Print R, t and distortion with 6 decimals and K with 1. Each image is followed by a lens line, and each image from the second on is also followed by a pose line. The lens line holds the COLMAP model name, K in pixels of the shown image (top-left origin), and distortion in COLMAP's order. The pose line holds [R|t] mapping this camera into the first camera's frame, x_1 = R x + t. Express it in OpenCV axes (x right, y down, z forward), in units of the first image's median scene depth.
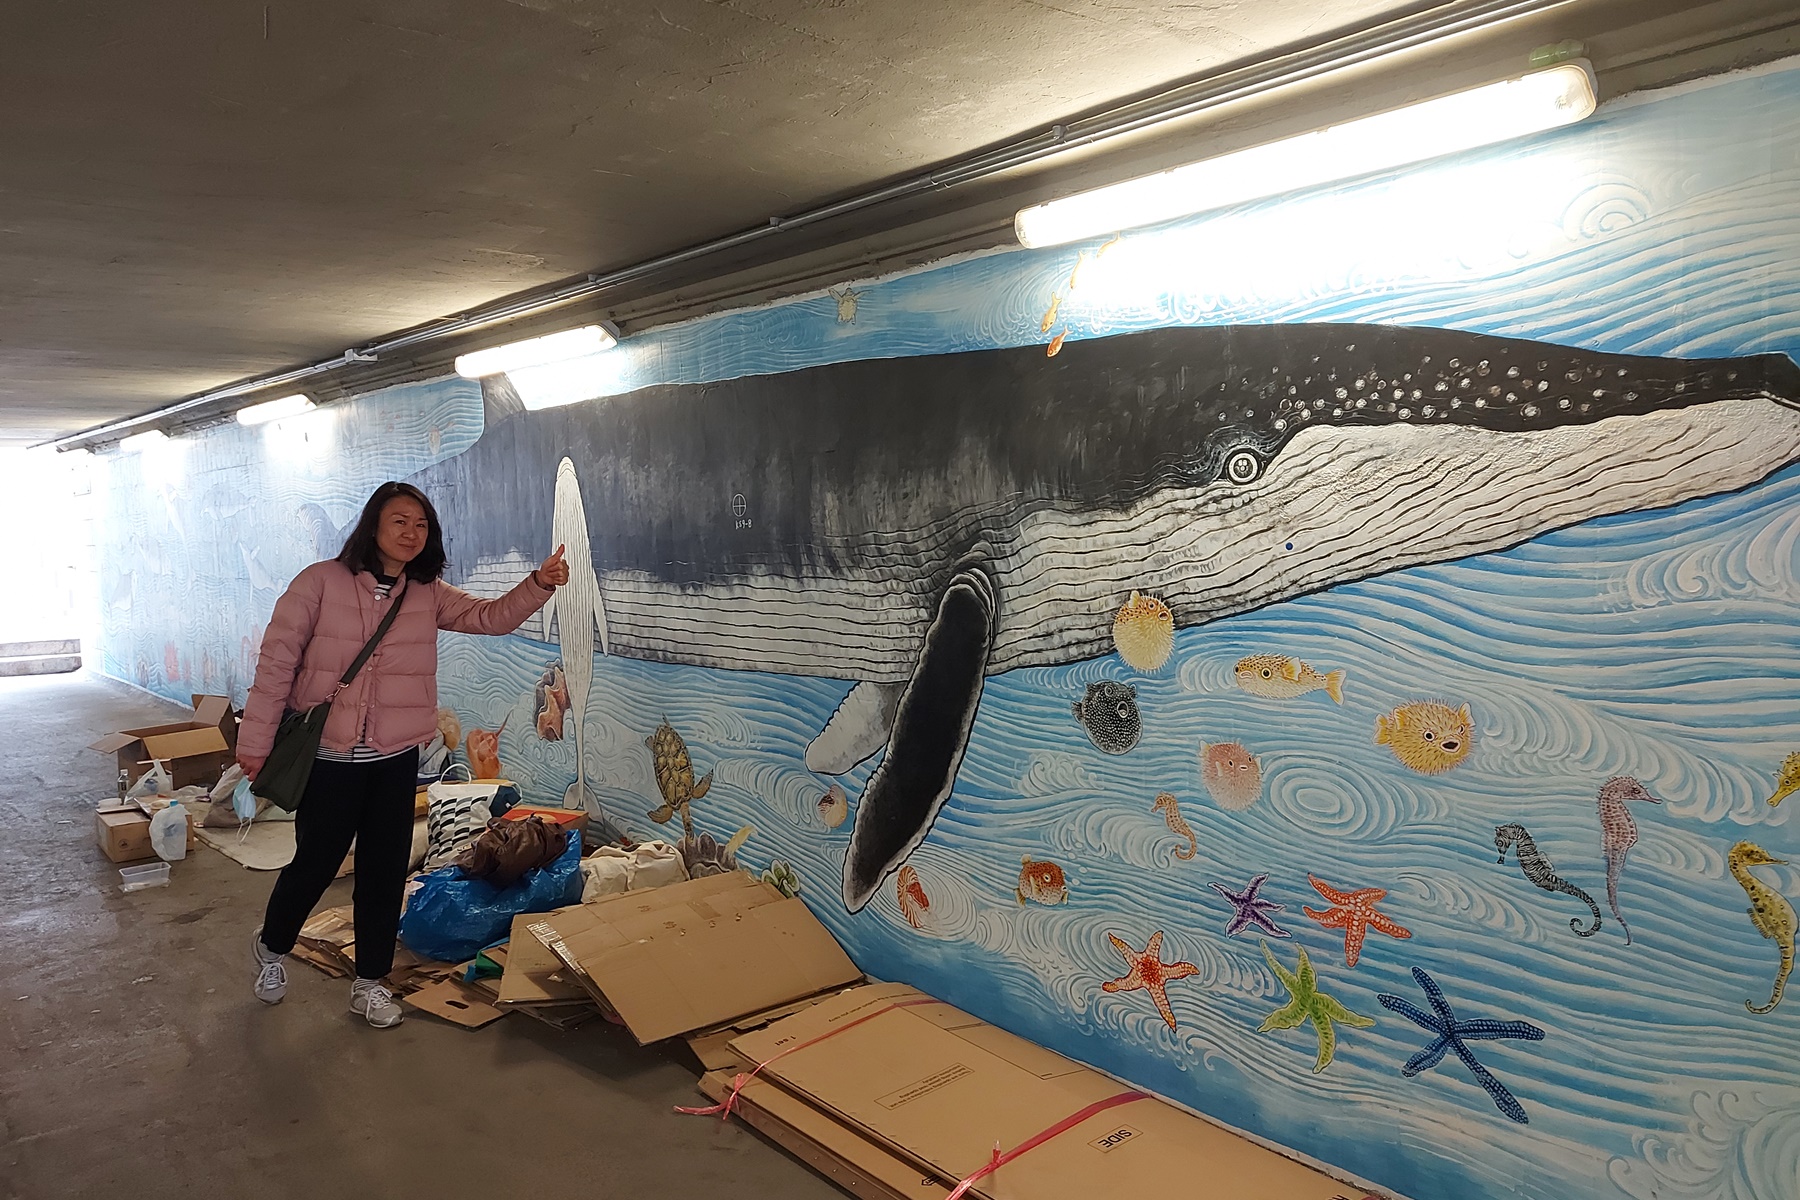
lens RADIAL K [[1284.8, 0, 874.9], [0, 1284.8, 594.4], [0, 0, 1]] dist [0.103298, -0.096872]
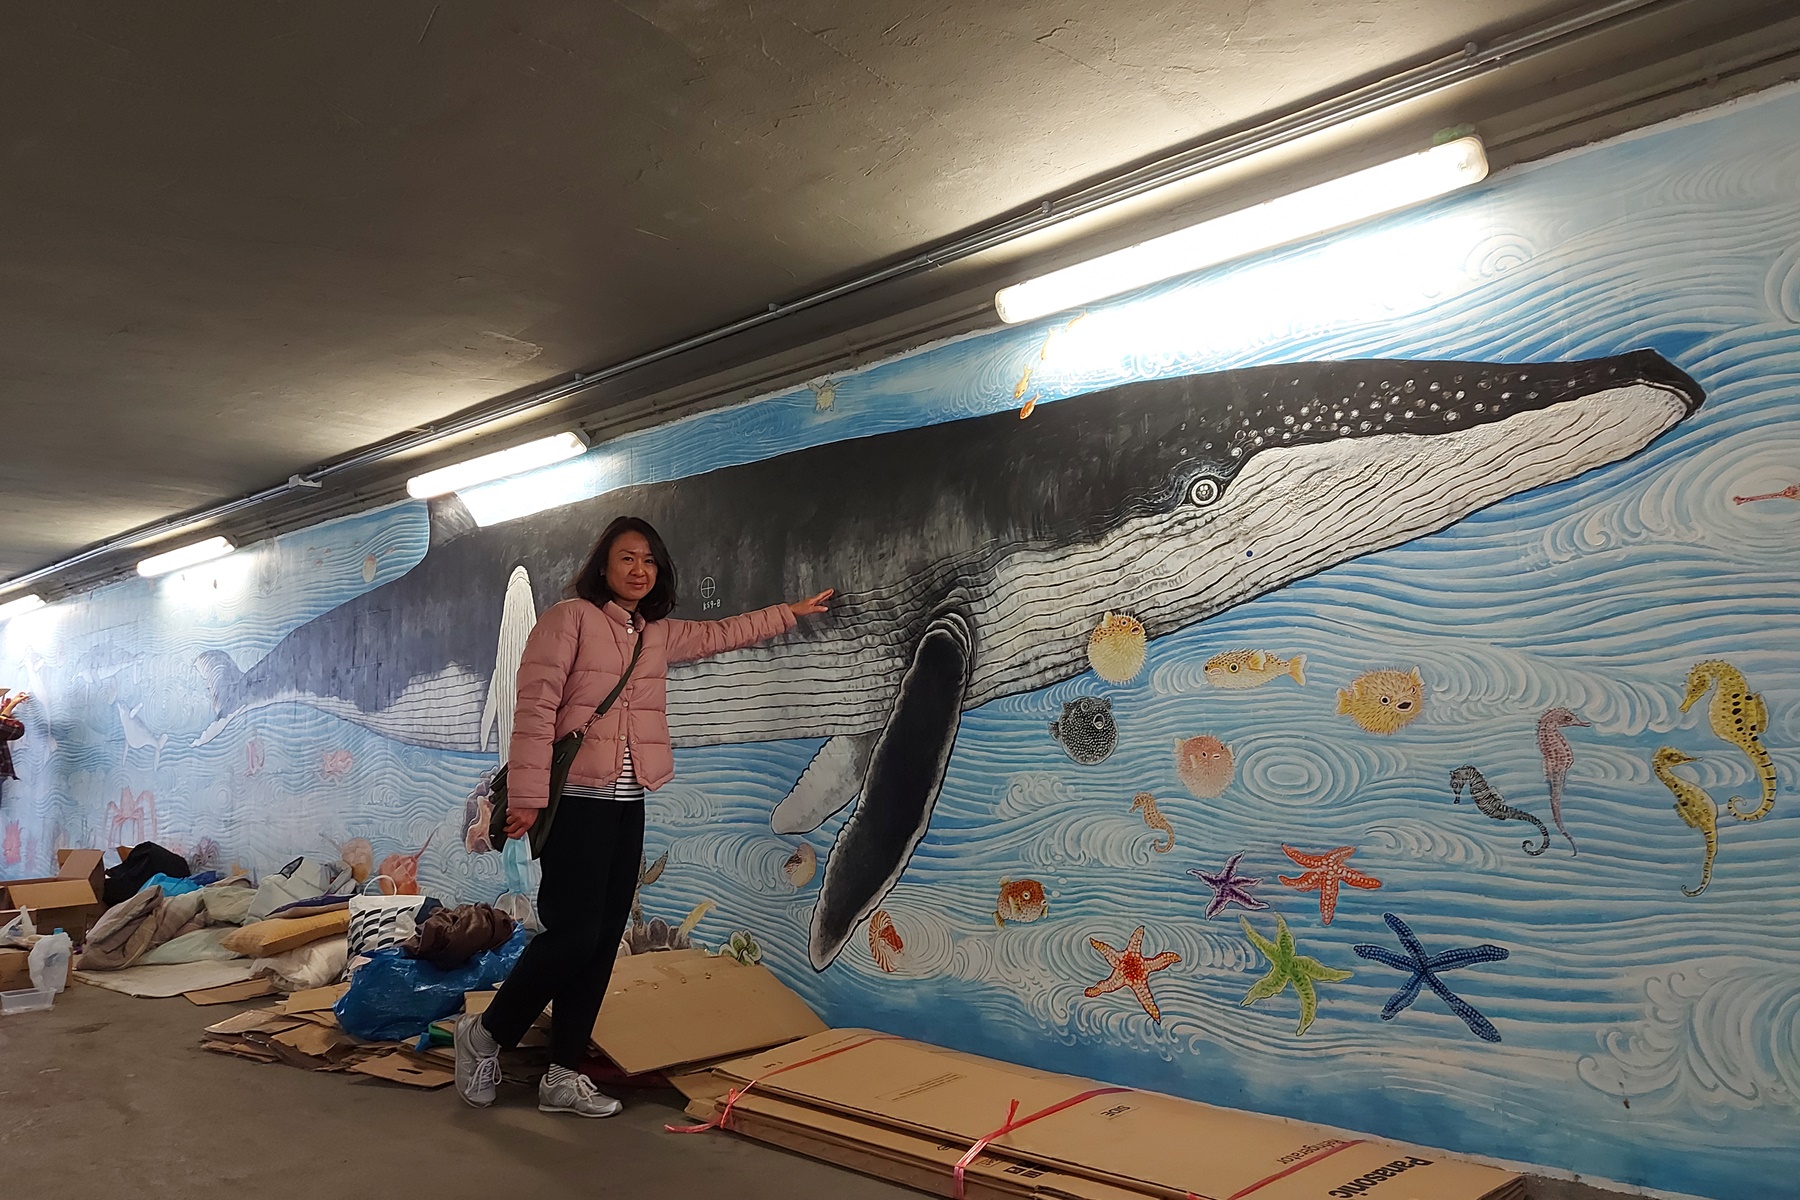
lens RADIAL K [[1284.8, 0, 874.9], [0, 1284.8, 594.4], [0, 0, 1]] dist [0.103298, -0.096872]
pose [[0.993265, 0.027476, 0.112561, -0.132443], [-0.004676, 0.980191, -0.197997, 0.217920], [-0.115771, 0.196137, 0.973718, -0.066992]]
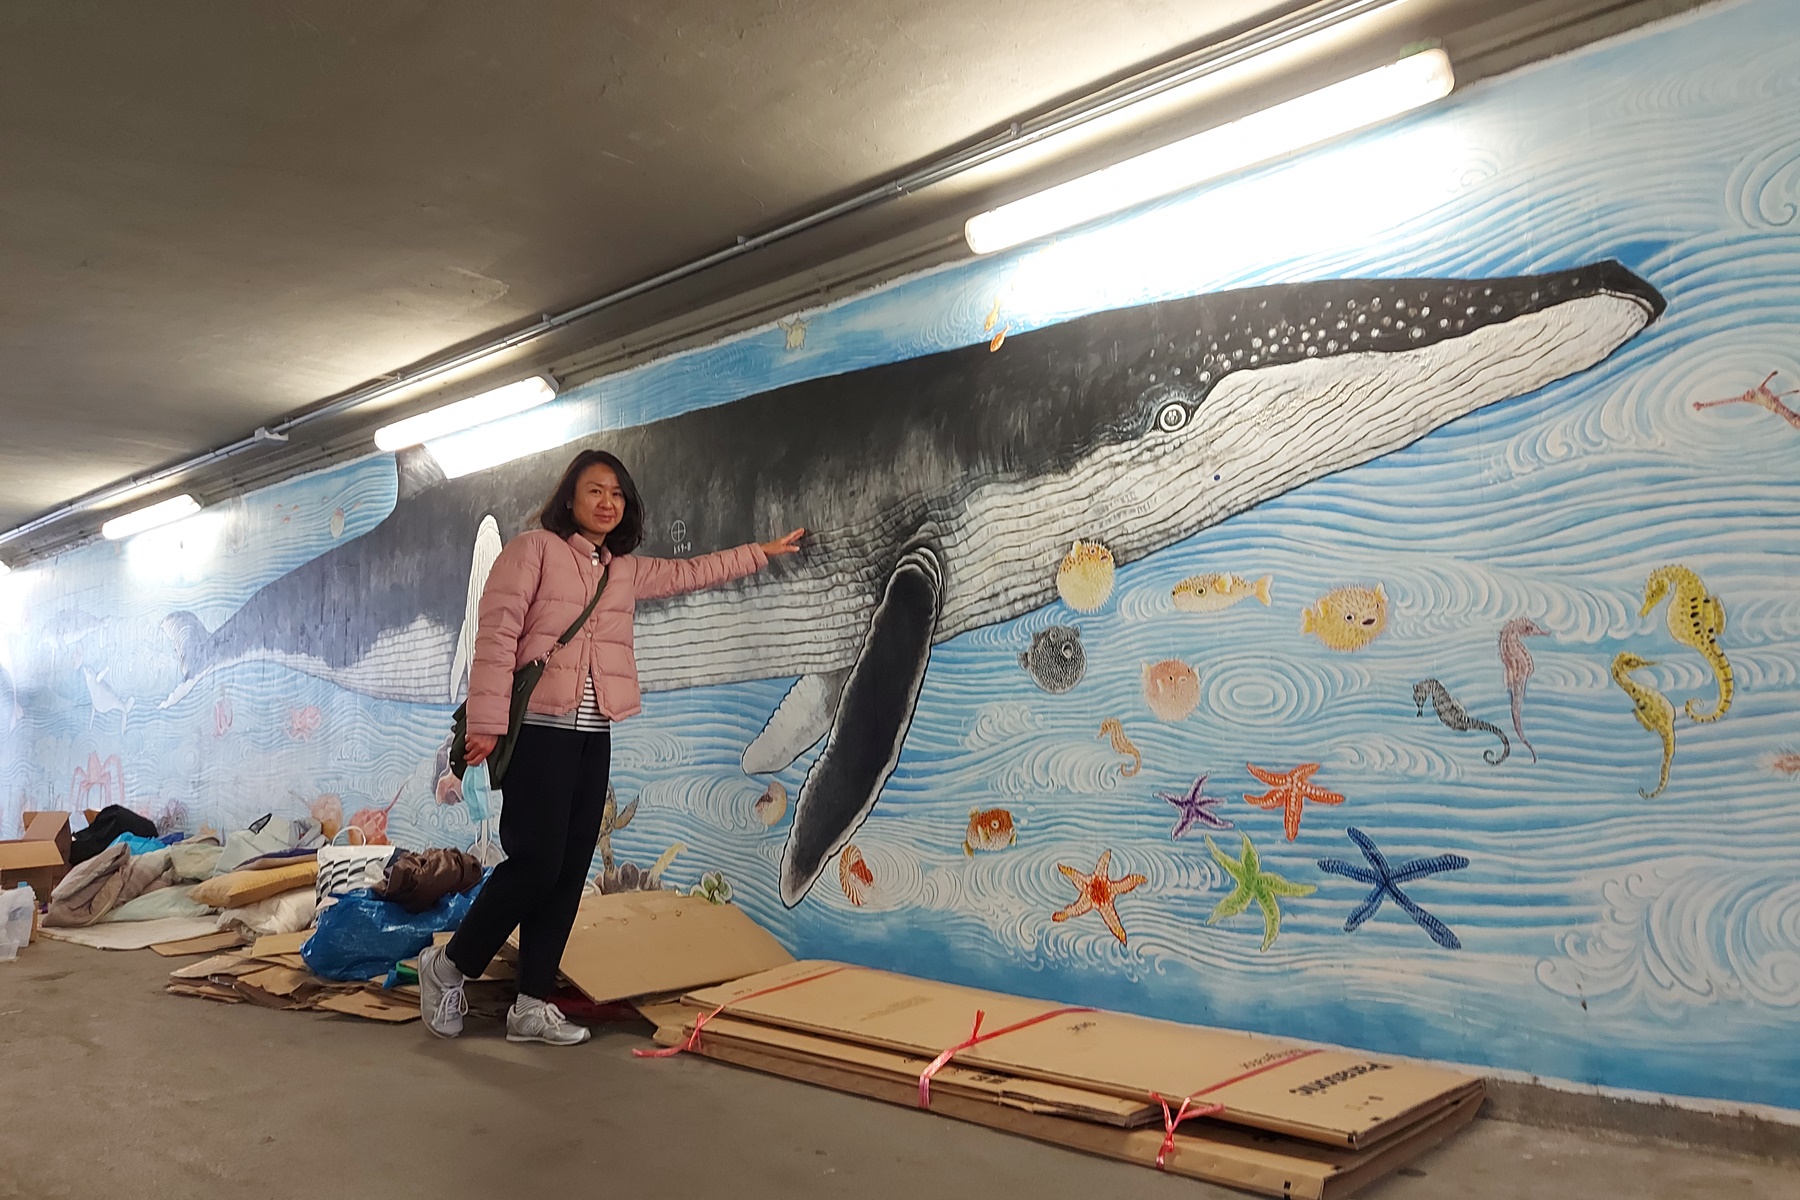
lens RADIAL K [[1284.8, 0, 874.9], [0, 1284.8, 594.4], [0, 0, 1]] dist [0.103298, -0.096872]
pose [[0.991333, 0.025635, 0.128849, -0.121190], [-0.000888, 0.982063, -0.188550, 0.270202], [-0.131371, 0.186801, 0.973574, -0.054232]]
